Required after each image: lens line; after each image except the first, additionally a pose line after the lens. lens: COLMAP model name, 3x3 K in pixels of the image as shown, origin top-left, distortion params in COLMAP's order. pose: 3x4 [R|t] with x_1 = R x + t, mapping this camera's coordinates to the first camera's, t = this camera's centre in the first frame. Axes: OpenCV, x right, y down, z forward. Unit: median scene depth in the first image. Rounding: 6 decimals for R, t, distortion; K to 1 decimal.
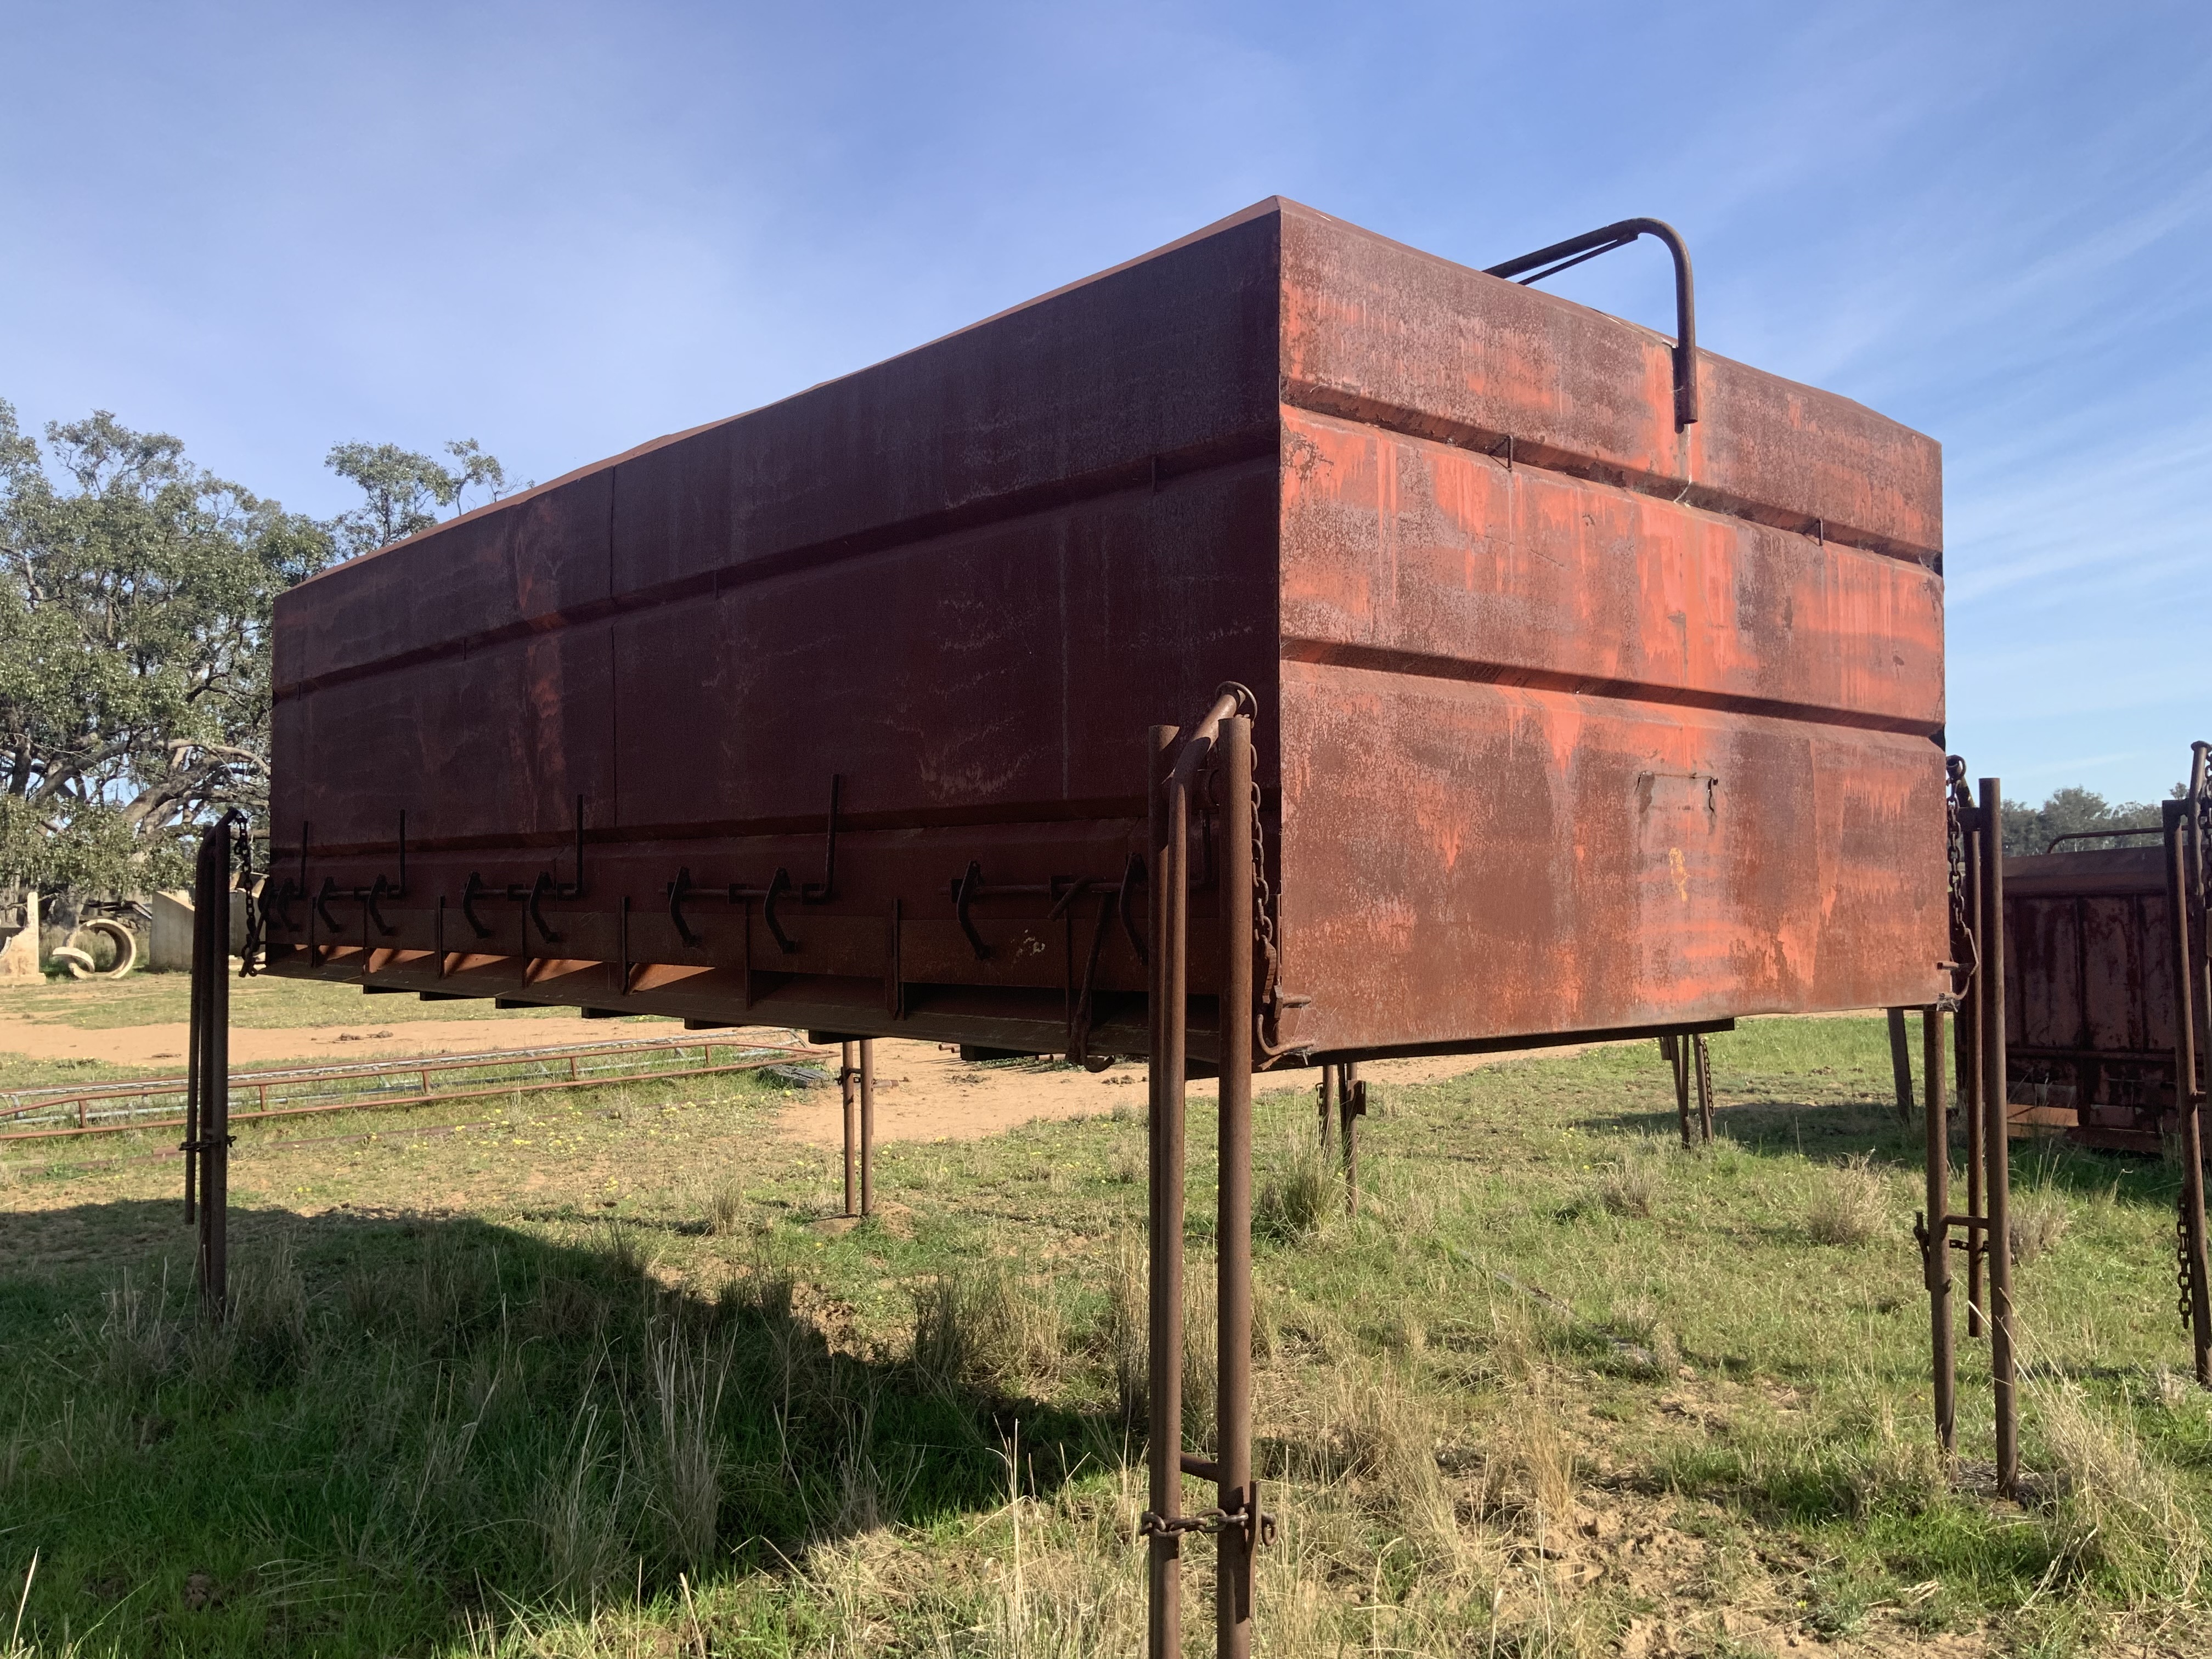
lens RADIAL K [[1881.0, 0, 1106.0], [0, 1881.0, 829.5], [0, 0, 1]] dist [0.072915, -0.159227]
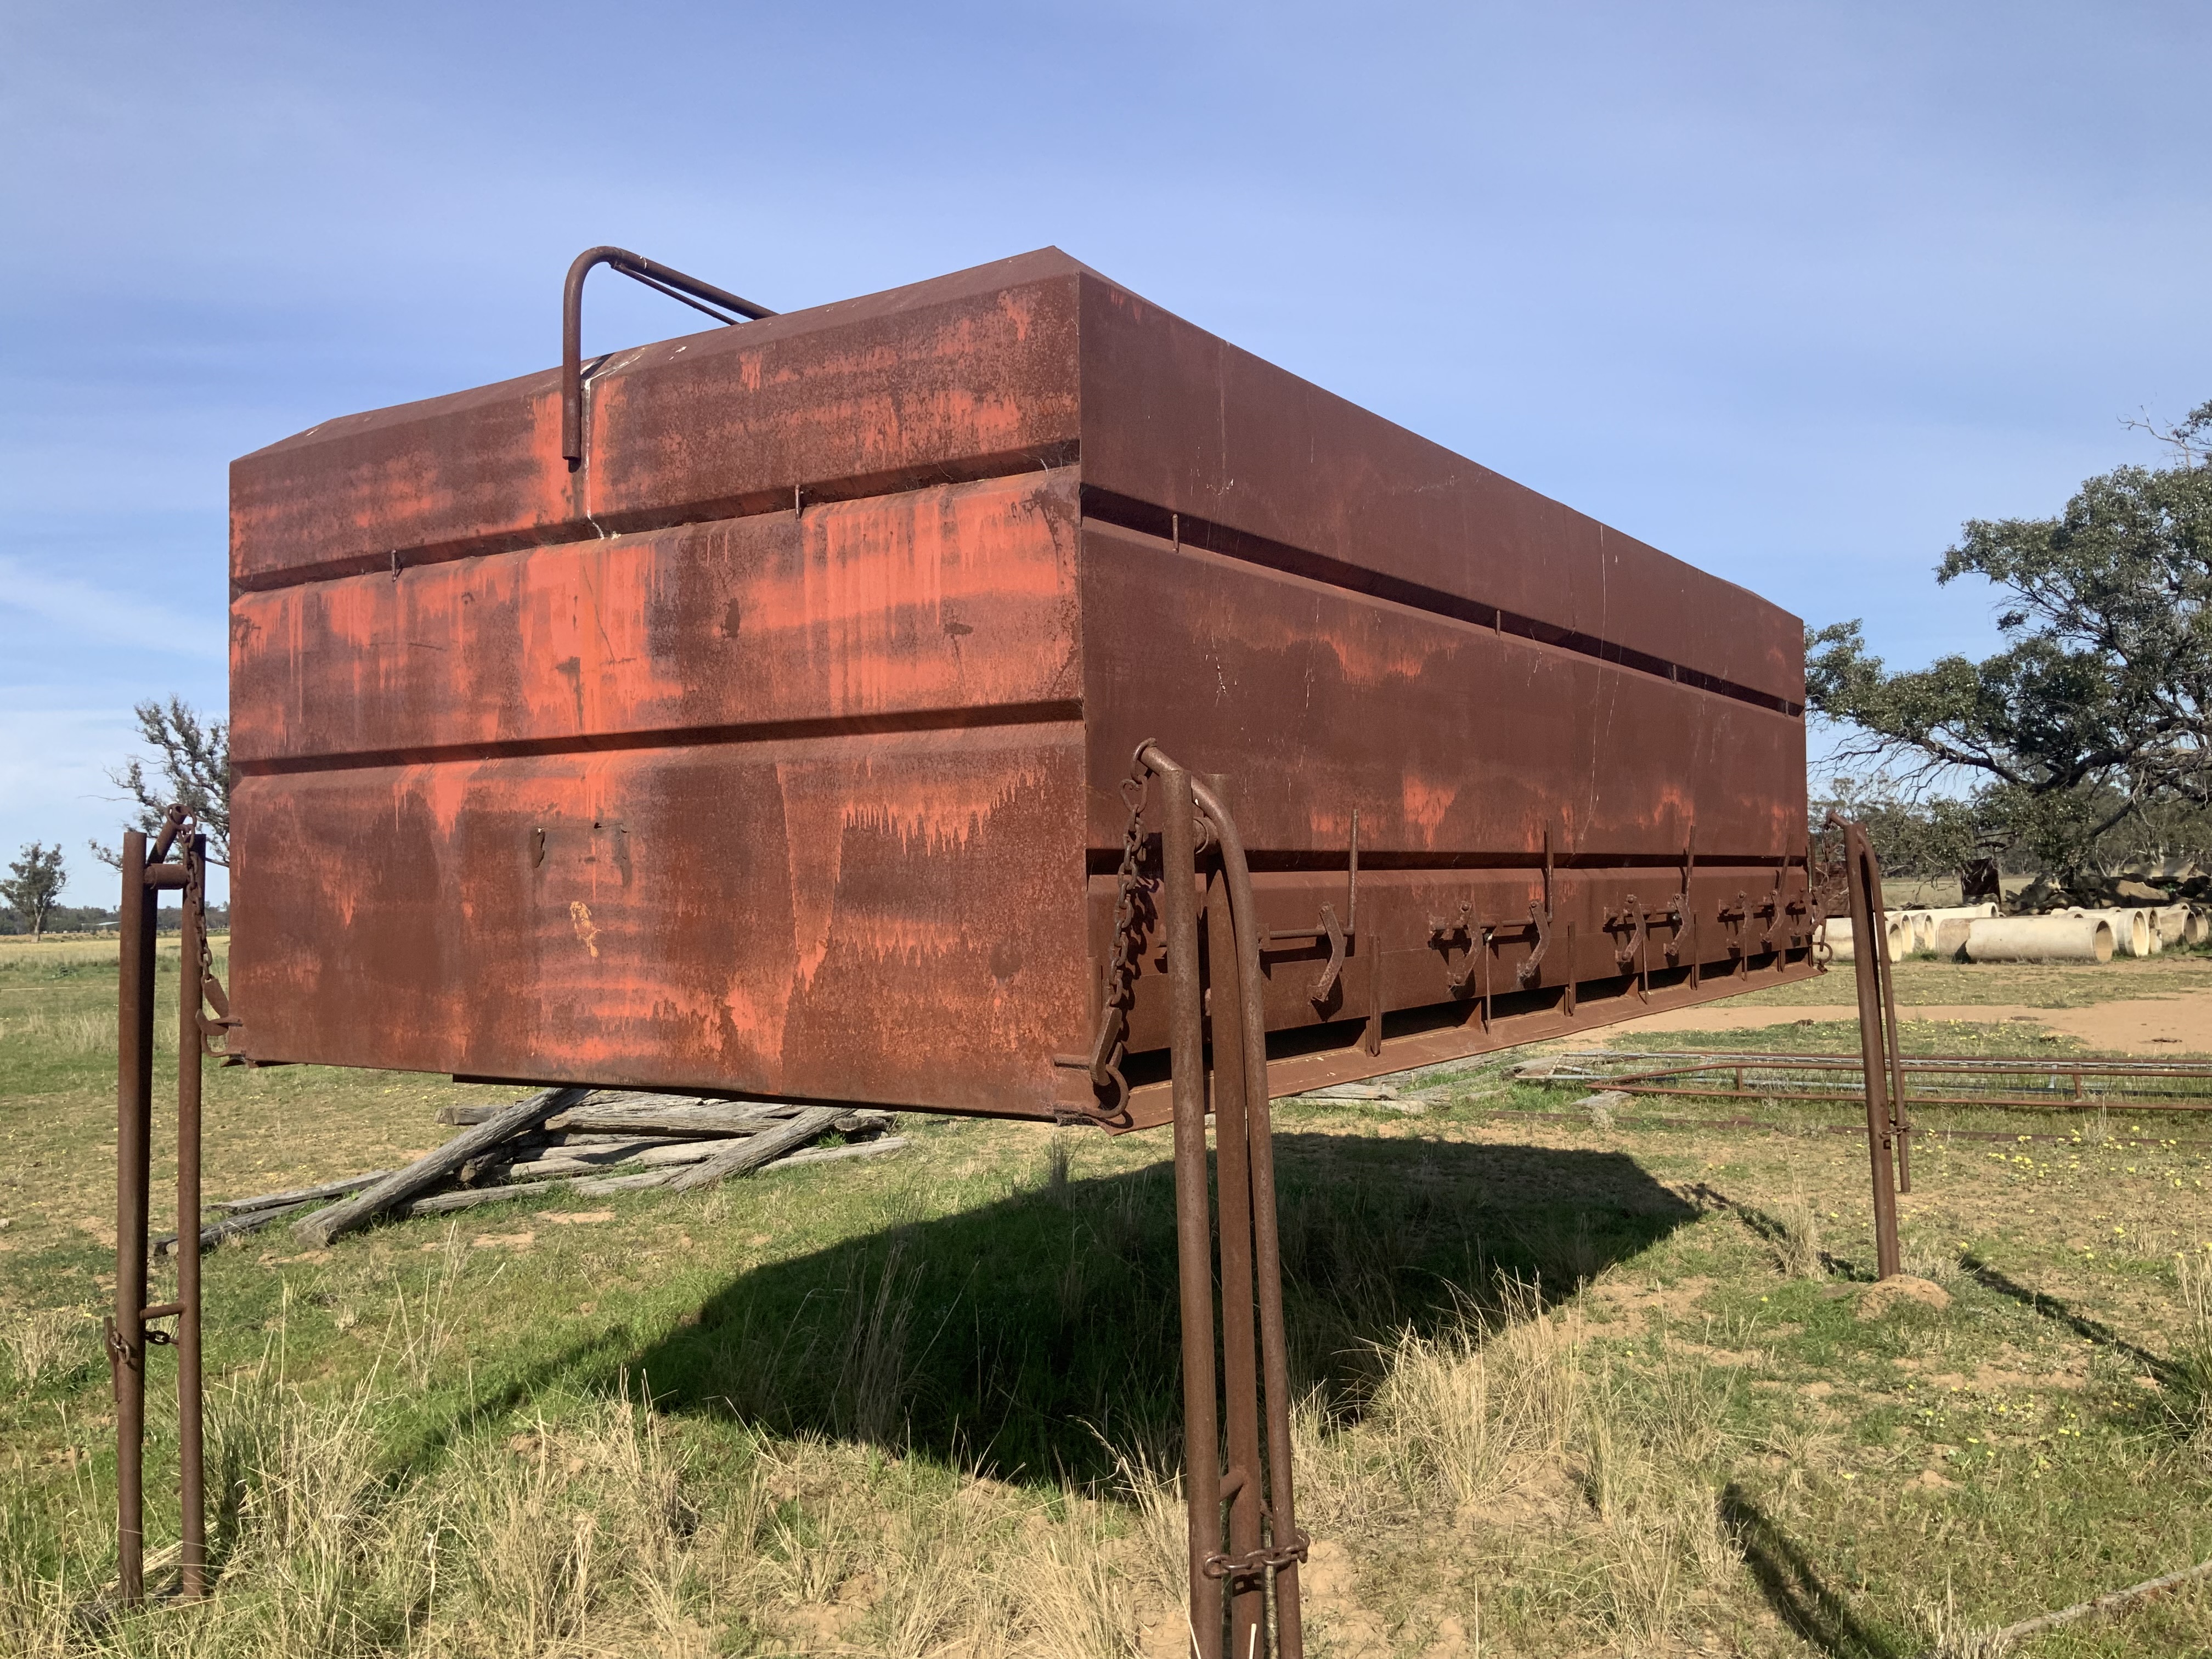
lens RADIAL K [[1852.5, 0, 1106.0], [0, 1852.5, 829.5], [0, 0, 1]] dist [0.040942, -0.099723]
pose [[0.268983, -0.029292, -0.962699, 1.285929], [0.047970, 0.998704, -0.016984, 0.001893], [0.961950, -0.041613, 0.270040, 1.000366]]
